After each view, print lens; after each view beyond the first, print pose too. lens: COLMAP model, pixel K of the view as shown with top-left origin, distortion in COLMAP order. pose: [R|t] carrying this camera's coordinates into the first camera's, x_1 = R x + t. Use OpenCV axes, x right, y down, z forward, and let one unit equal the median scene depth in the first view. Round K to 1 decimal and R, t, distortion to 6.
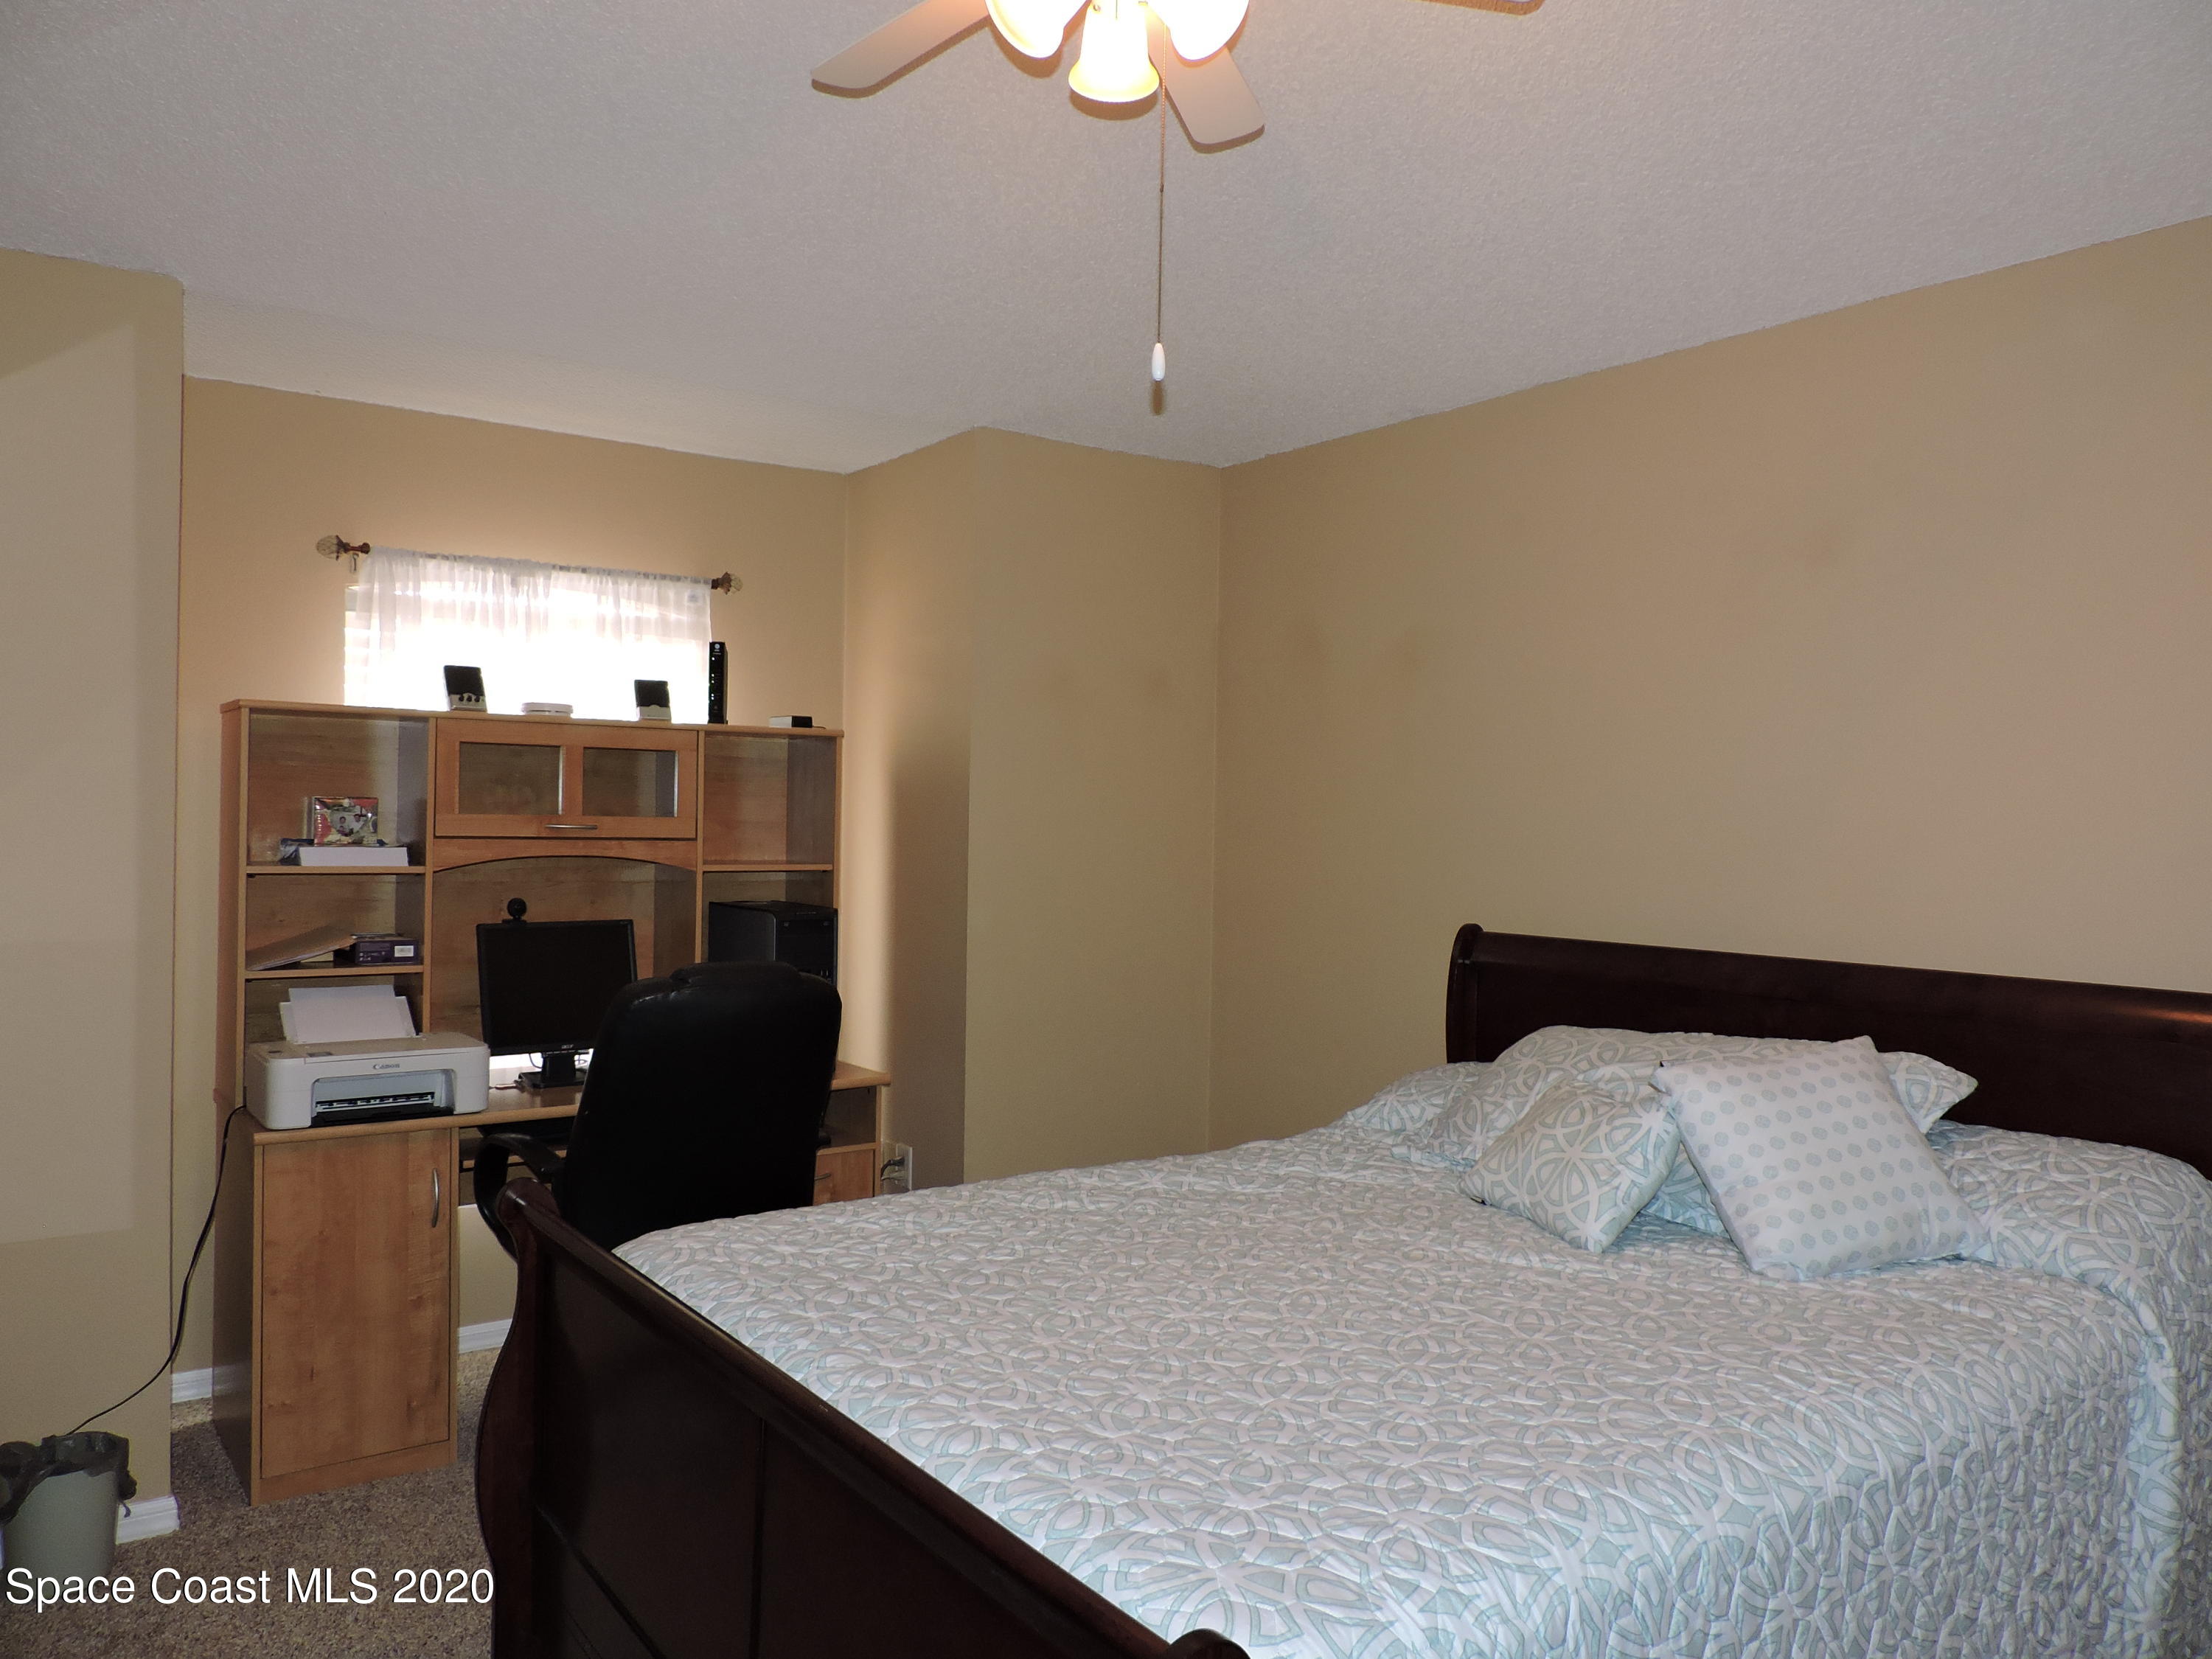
lens RADIAL K [[1575.6, 0, 1102.7], [0, 1575.6, 832.4], [0, 0, 1]] dist [-0.008789, -0.001121]
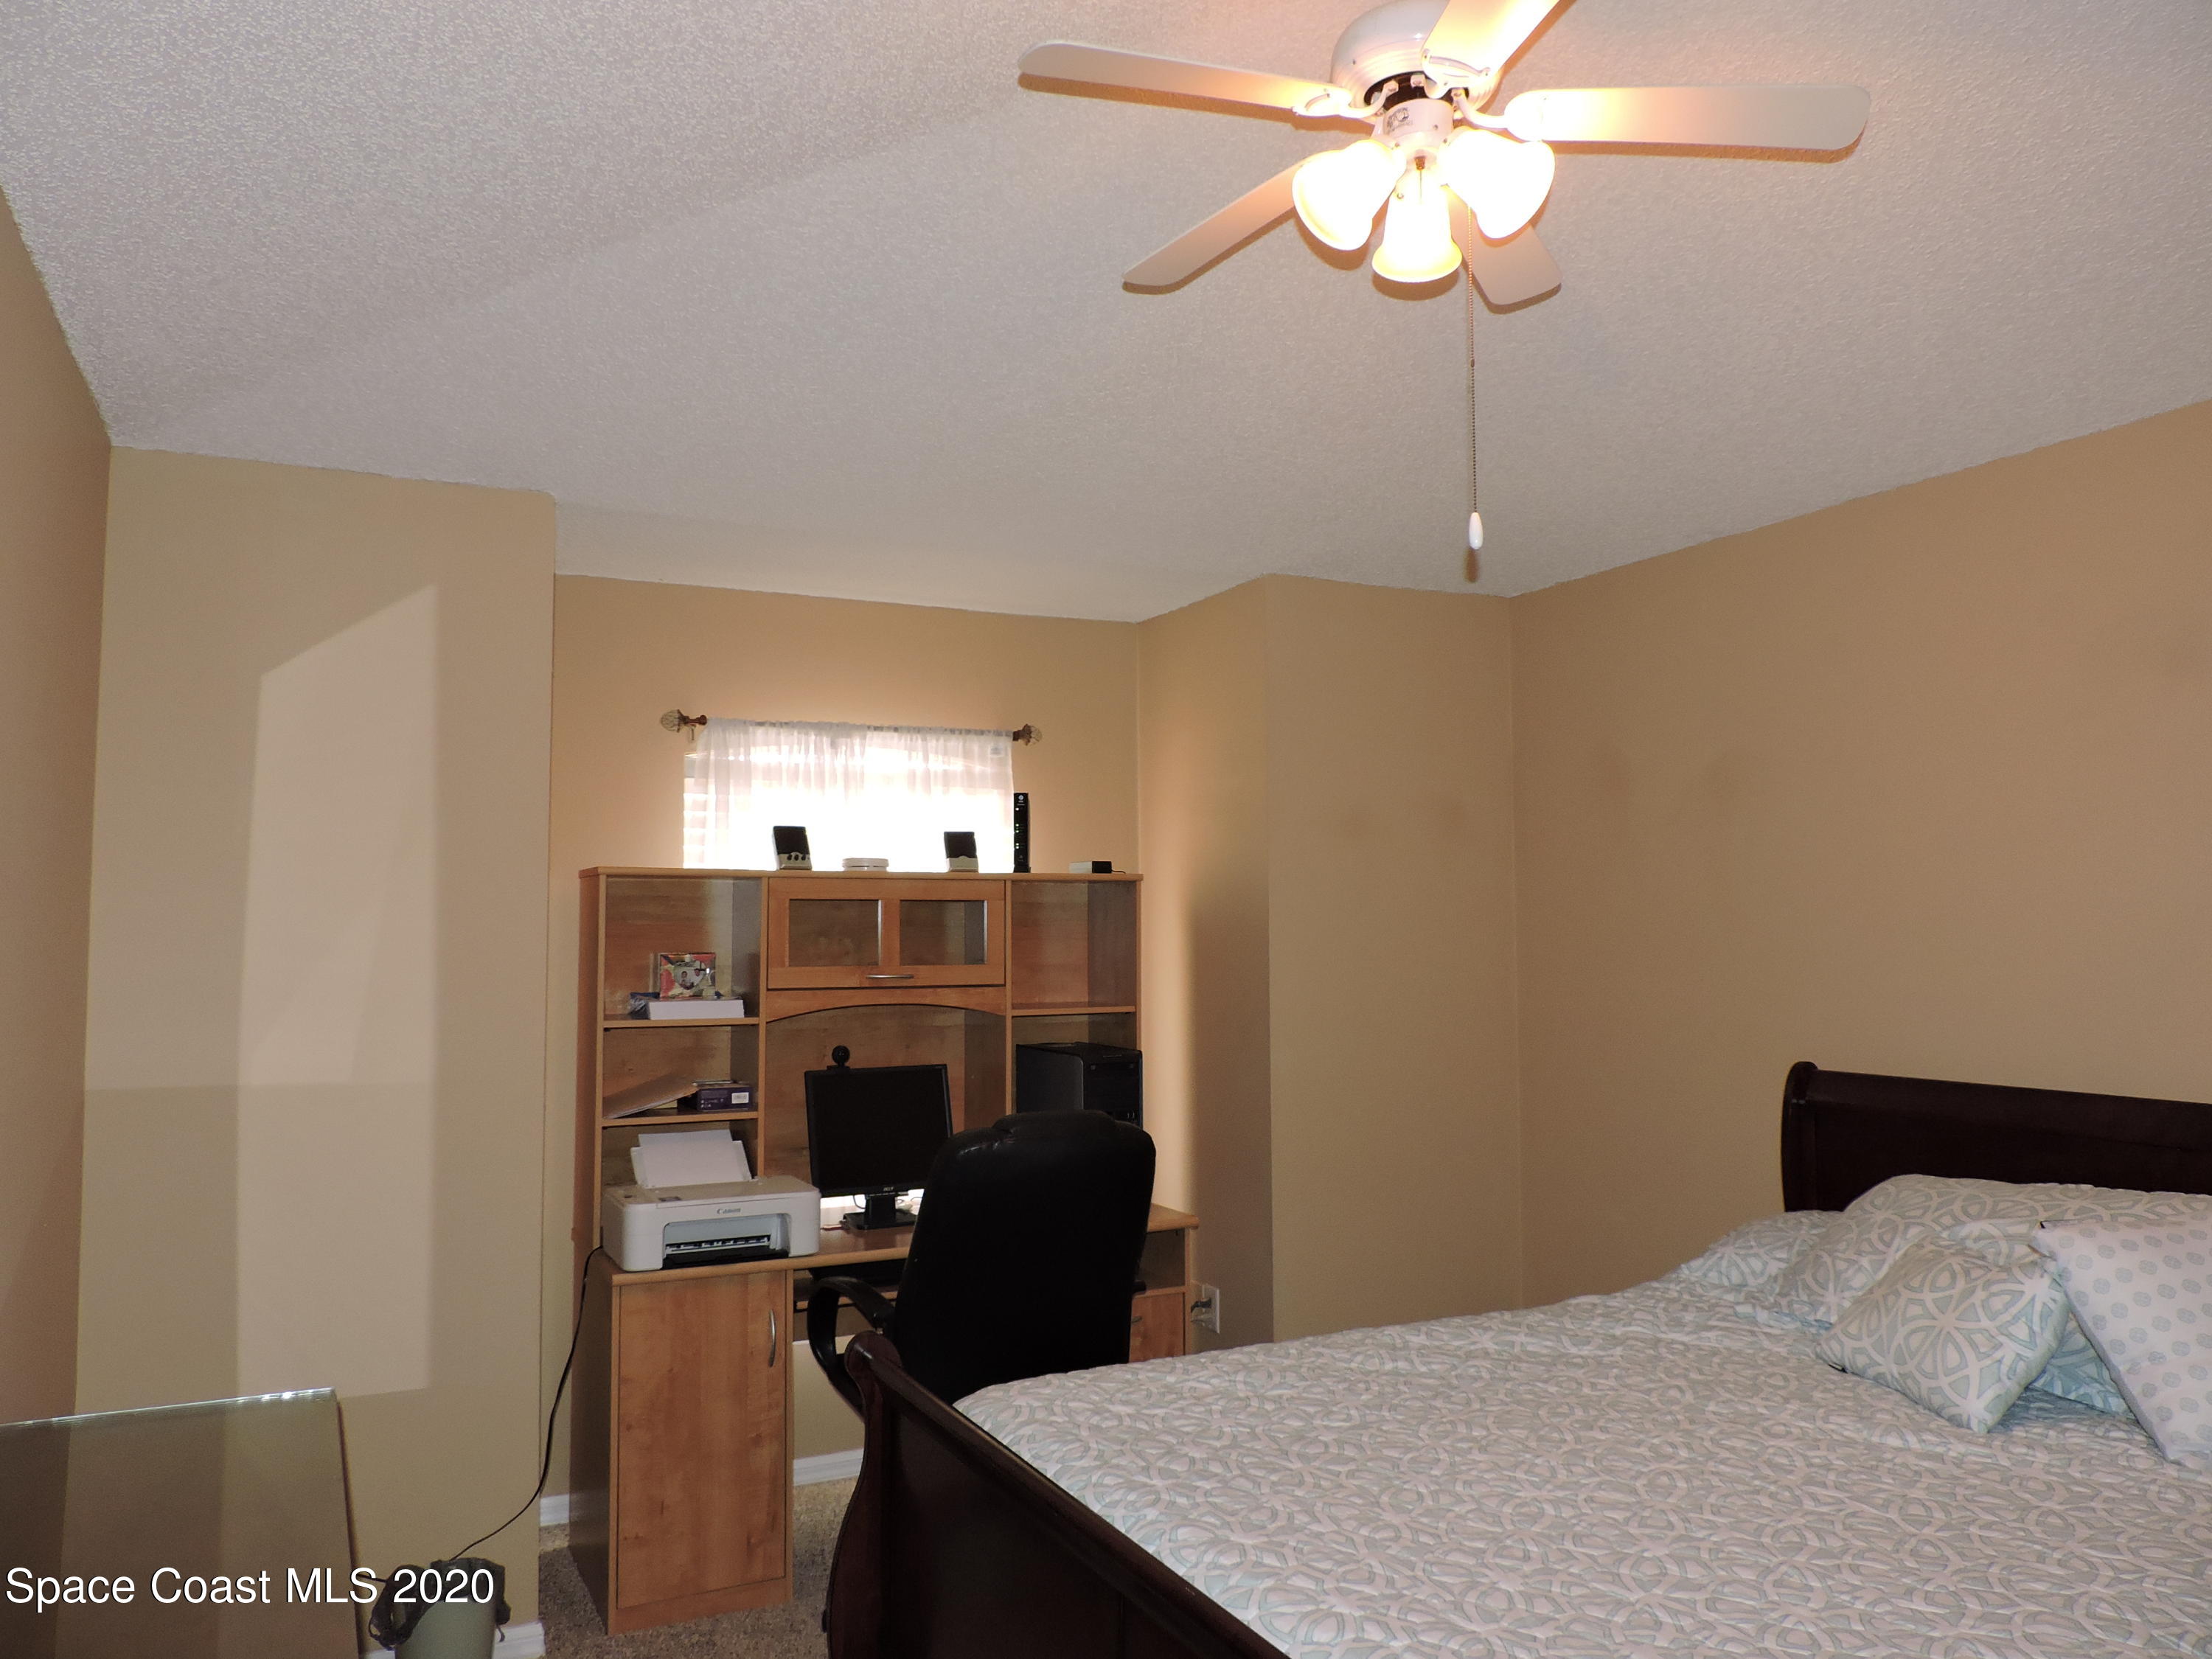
lens RADIAL K [[1579.7, 0, 1108.3], [0, 1579.7, 829.3], [0, 0, 1]] dist [-0.020715, 0.008749]
pose [[0.985912, -0.032987, -0.163981, -0.029354], [0.020764, 0.996914, -0.075707, -0.027406], [0.165972, 0.071235, 0.983554, -0.020242]]
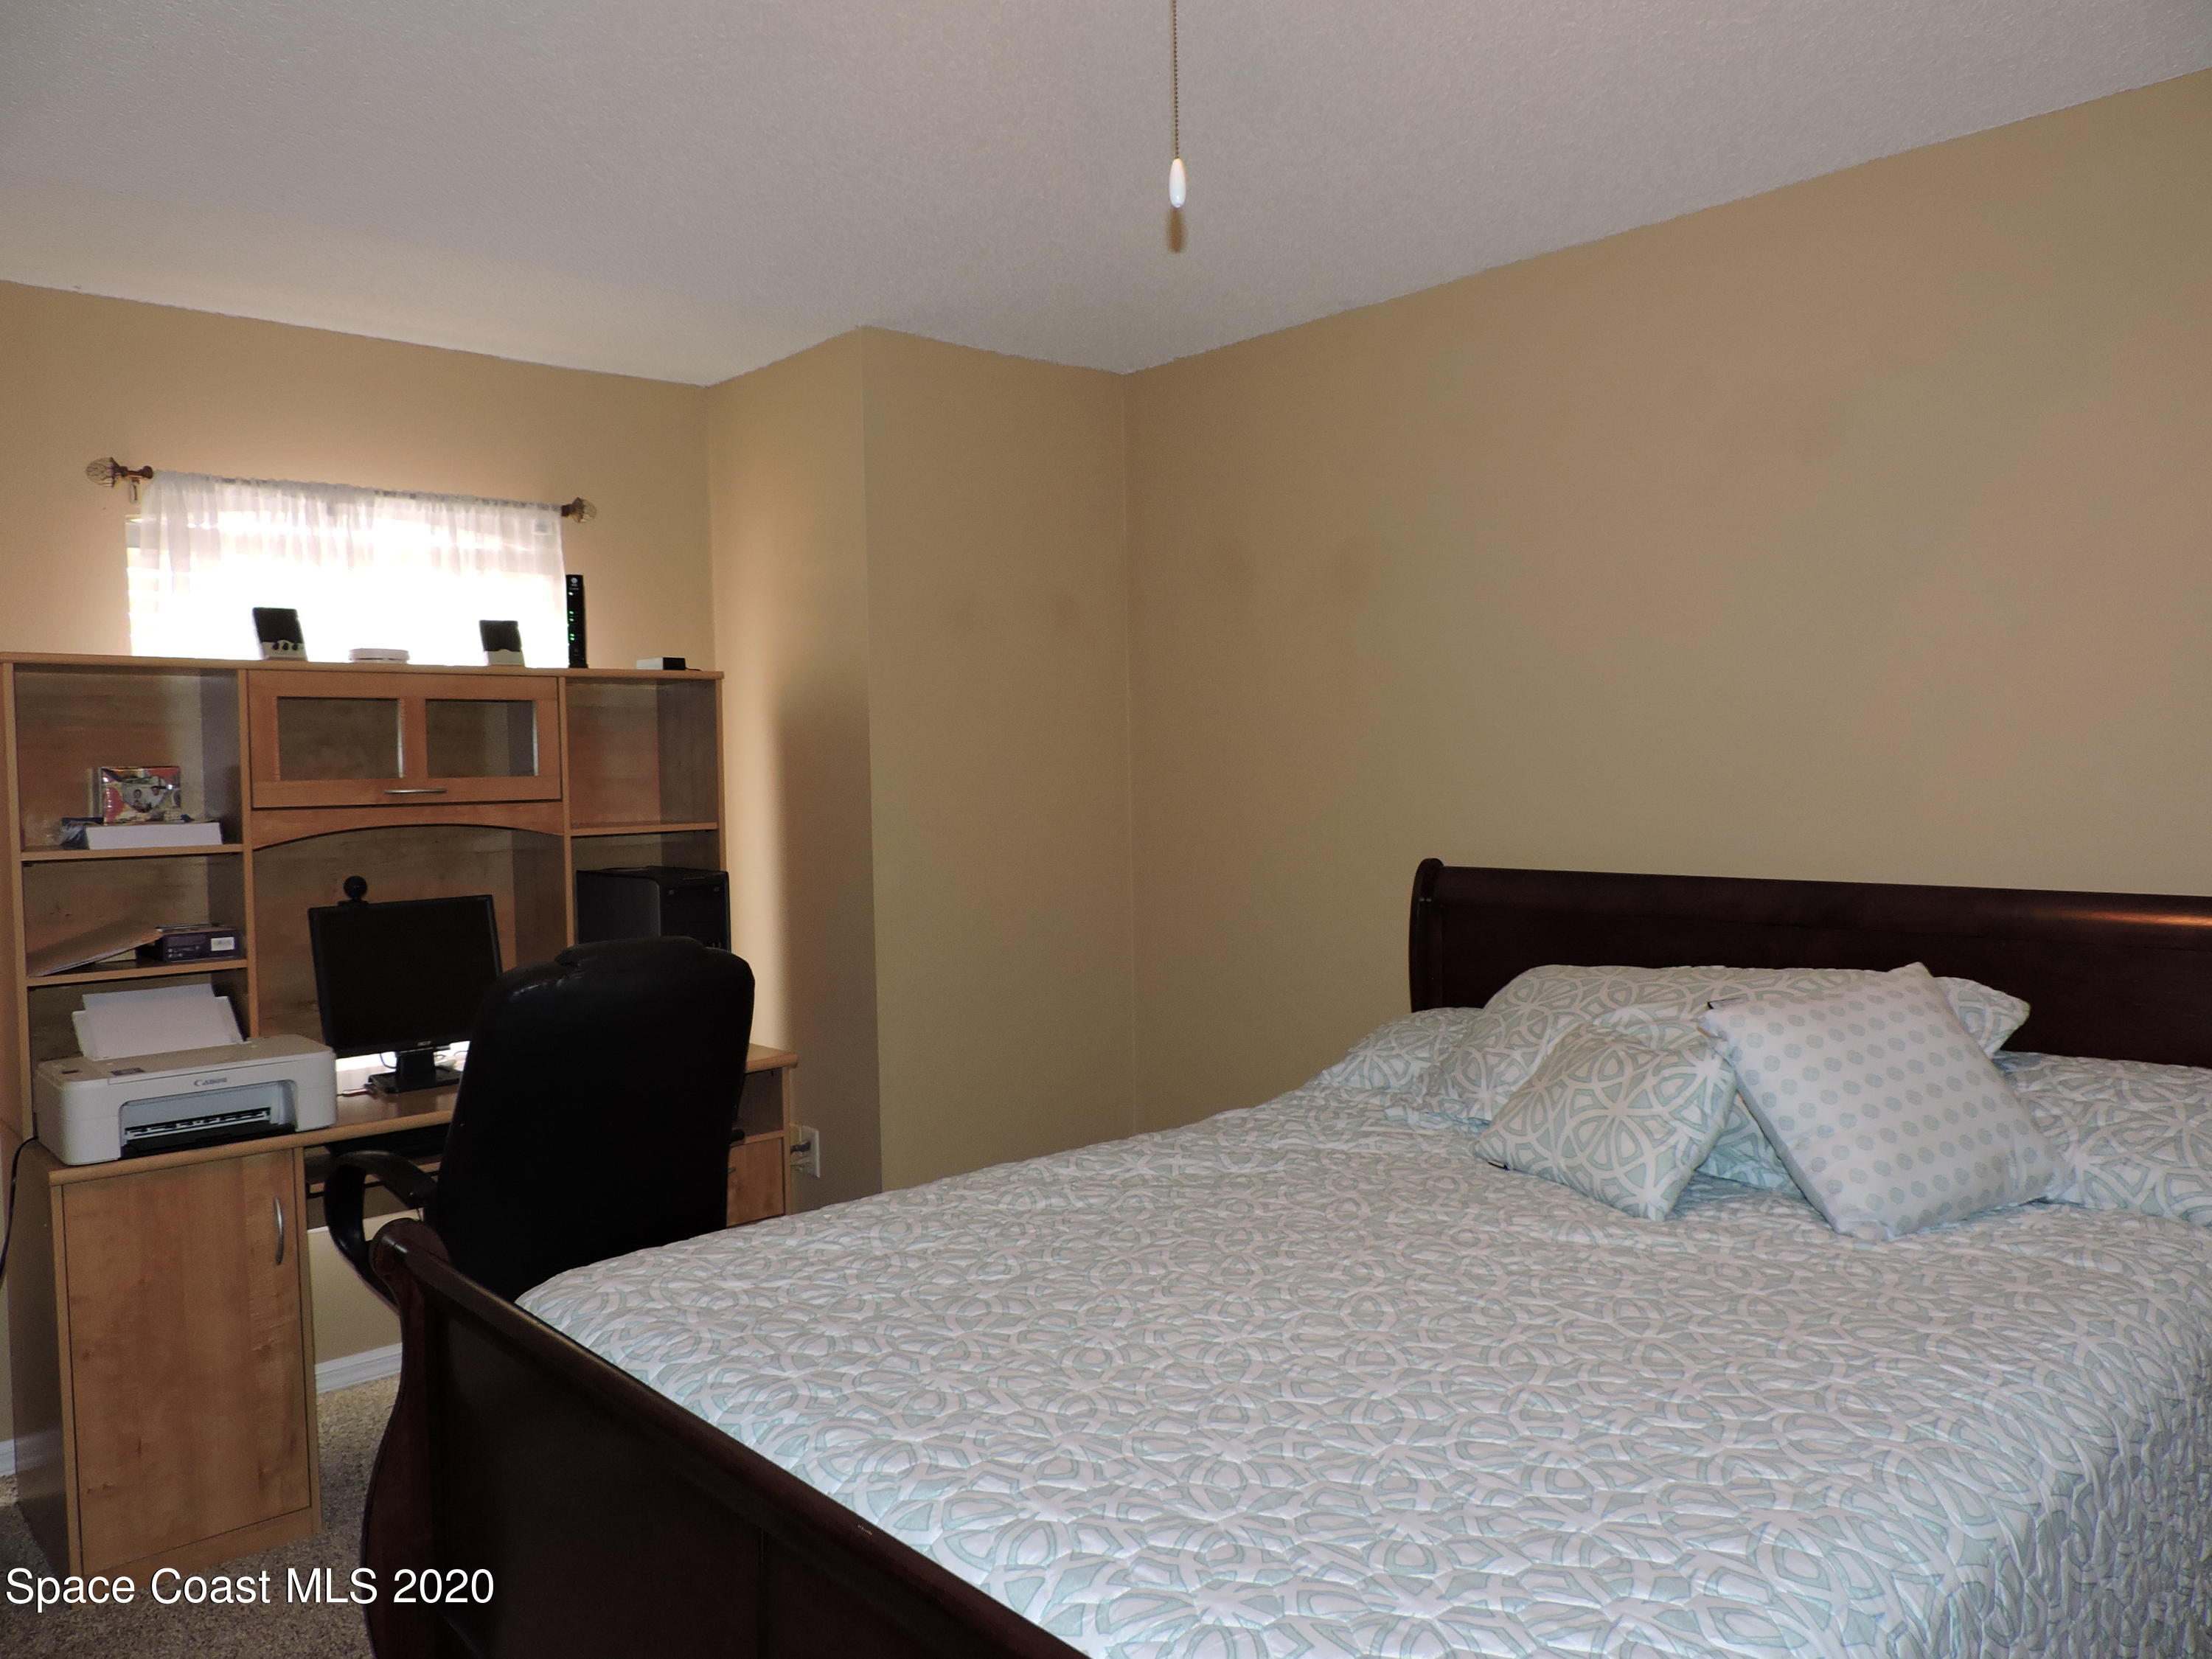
lens RADIAL K [[1579.7, 0, 1108.3], [0, 1579.7, 829.3], [0, 0, 1]] dist [-0.020715, 0.008749]
pose [[0.993517, -0.040806, 0.106104, -0.077907], [0.037407, 0.998727, 0.033835, 0.003618], [-0.107349, -0.029646, 0.993779, 0.147586]]
